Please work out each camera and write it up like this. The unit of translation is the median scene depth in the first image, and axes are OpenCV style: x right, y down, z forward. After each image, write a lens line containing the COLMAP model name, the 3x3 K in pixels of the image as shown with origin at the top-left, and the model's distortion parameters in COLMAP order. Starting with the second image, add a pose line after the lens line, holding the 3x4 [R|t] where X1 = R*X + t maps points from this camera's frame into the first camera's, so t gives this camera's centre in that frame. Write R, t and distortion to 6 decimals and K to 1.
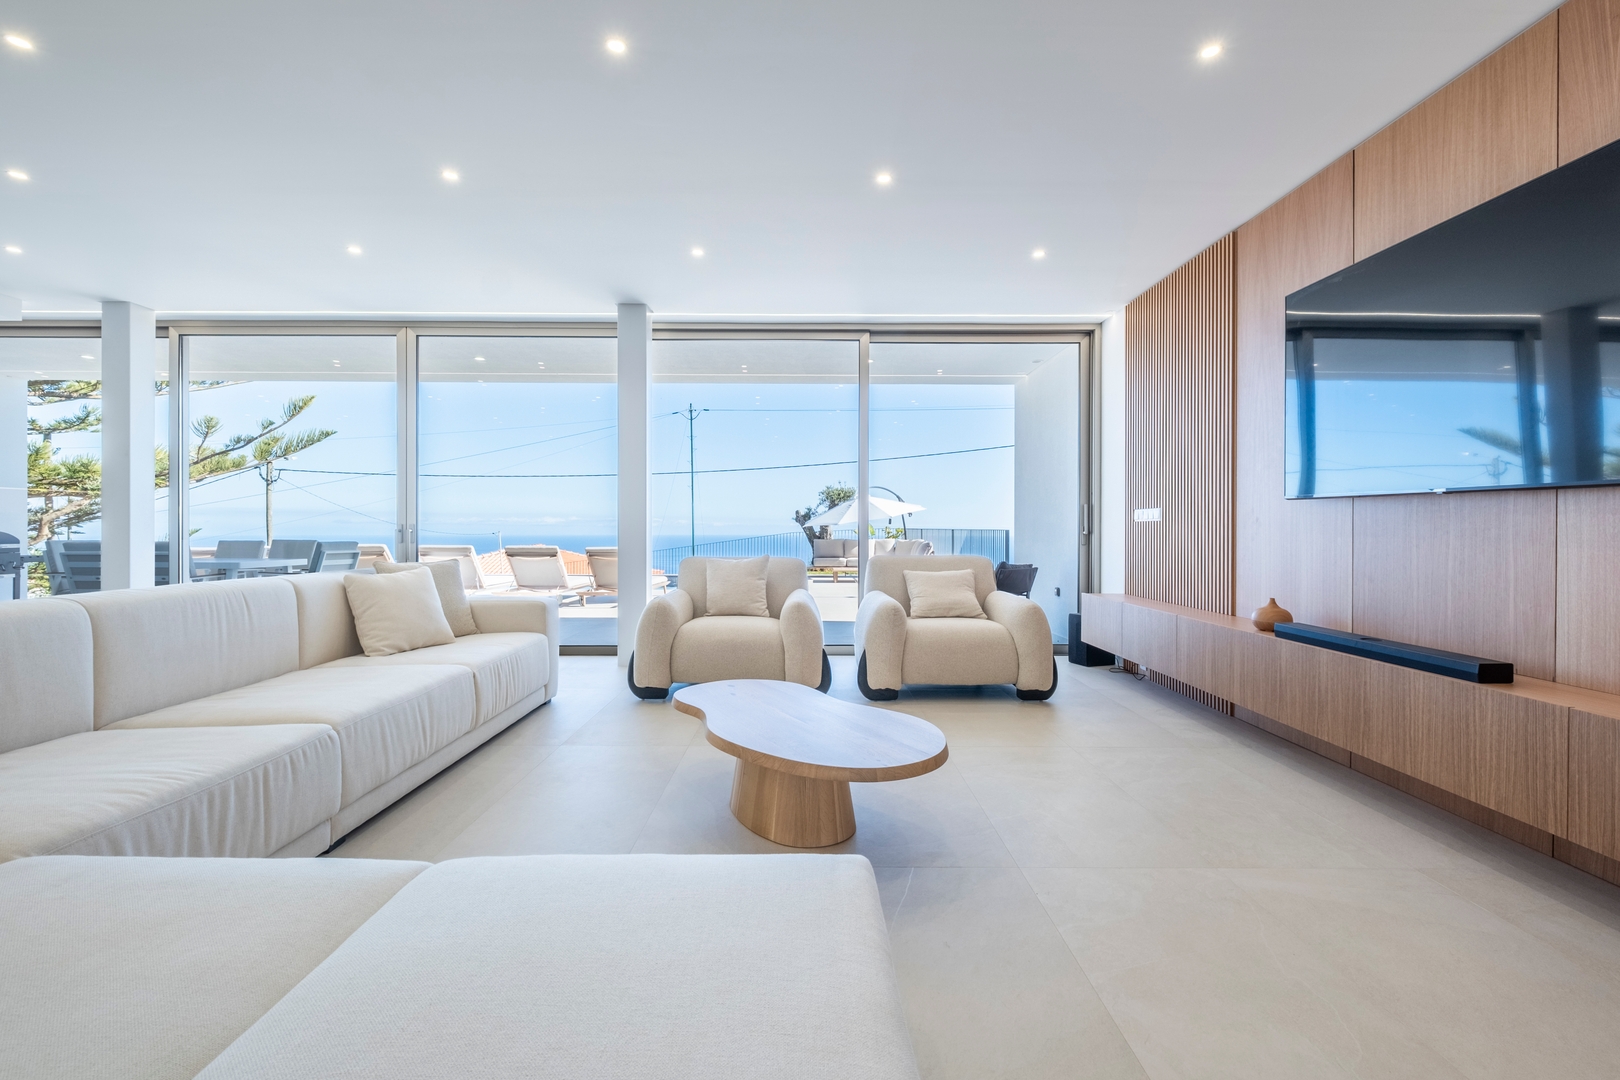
lens RADIAL K [[710.7, 0, 814.9], [0, 710.7, 531.9], [0, 0, 1]] dist [0.000815, -0.000174]
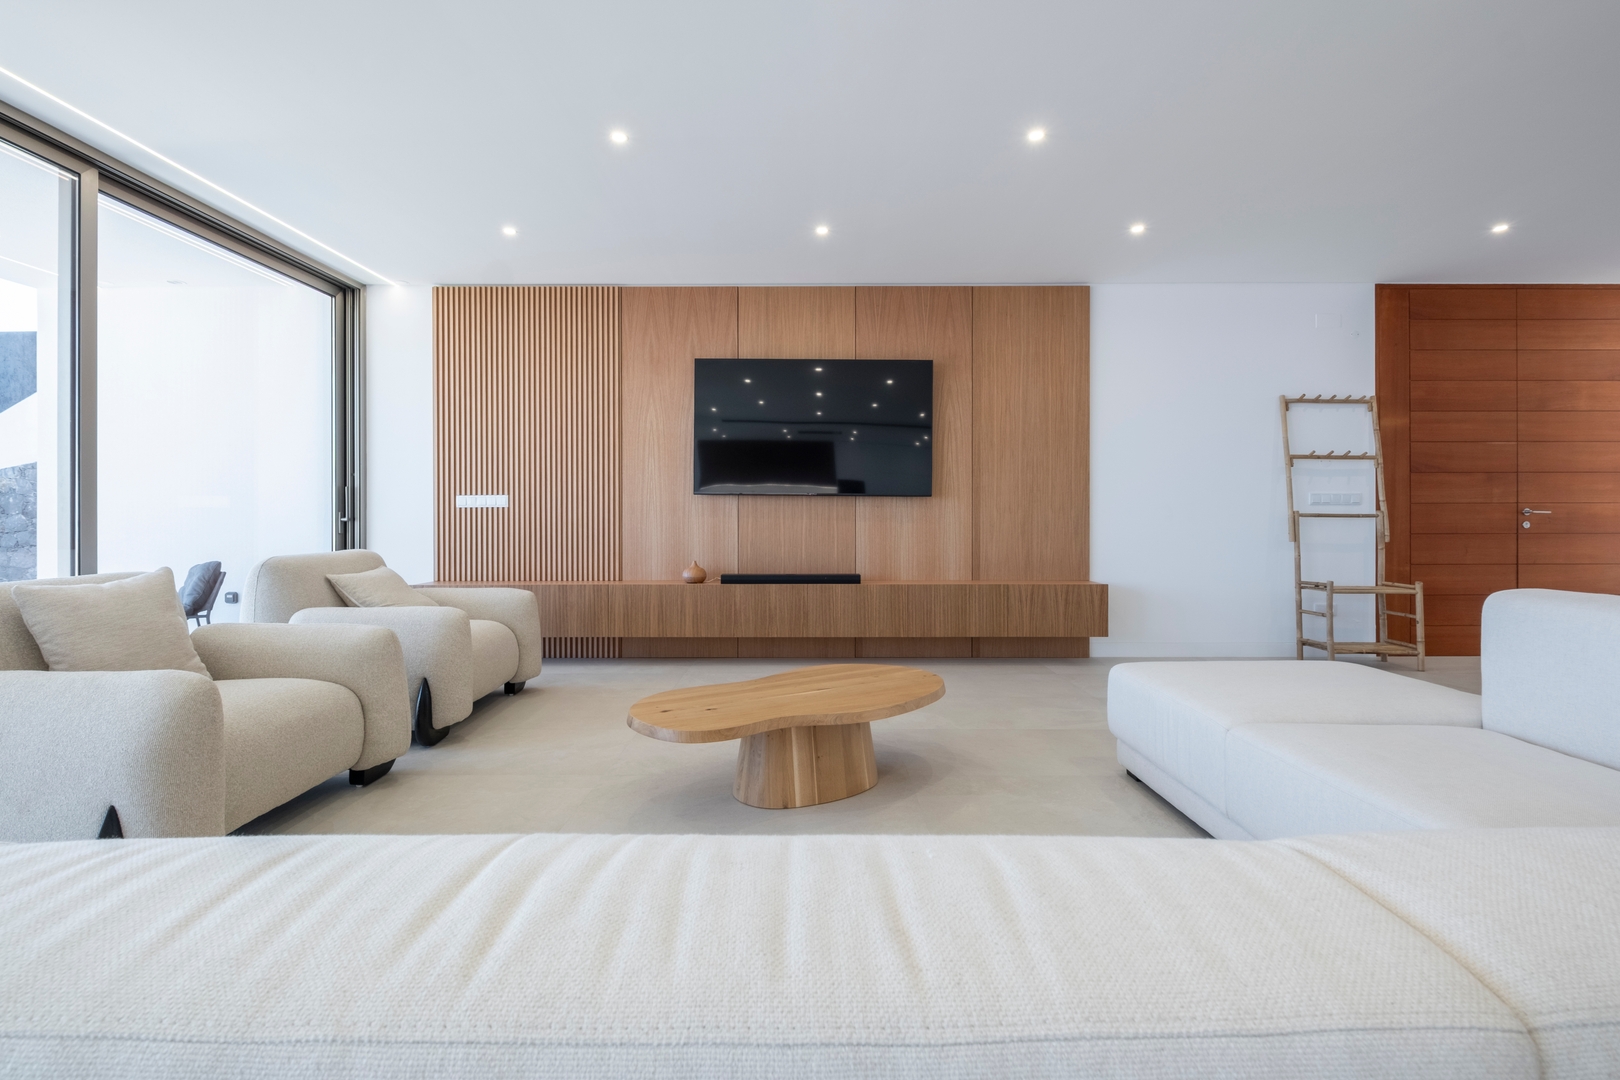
lens RADIAL K [[710.7, 0, 814.9], [0, 710.7, 531.9], [0, 0, 1]] dist [0.000815, -0.000174]
pose [[0.023914, -0.027170, 0.999345, -0.520693], [0.007906, 0.999604, 0.026988, -0.003965], [-0.999683, 0.007255, 0.024119, 0.445765]]
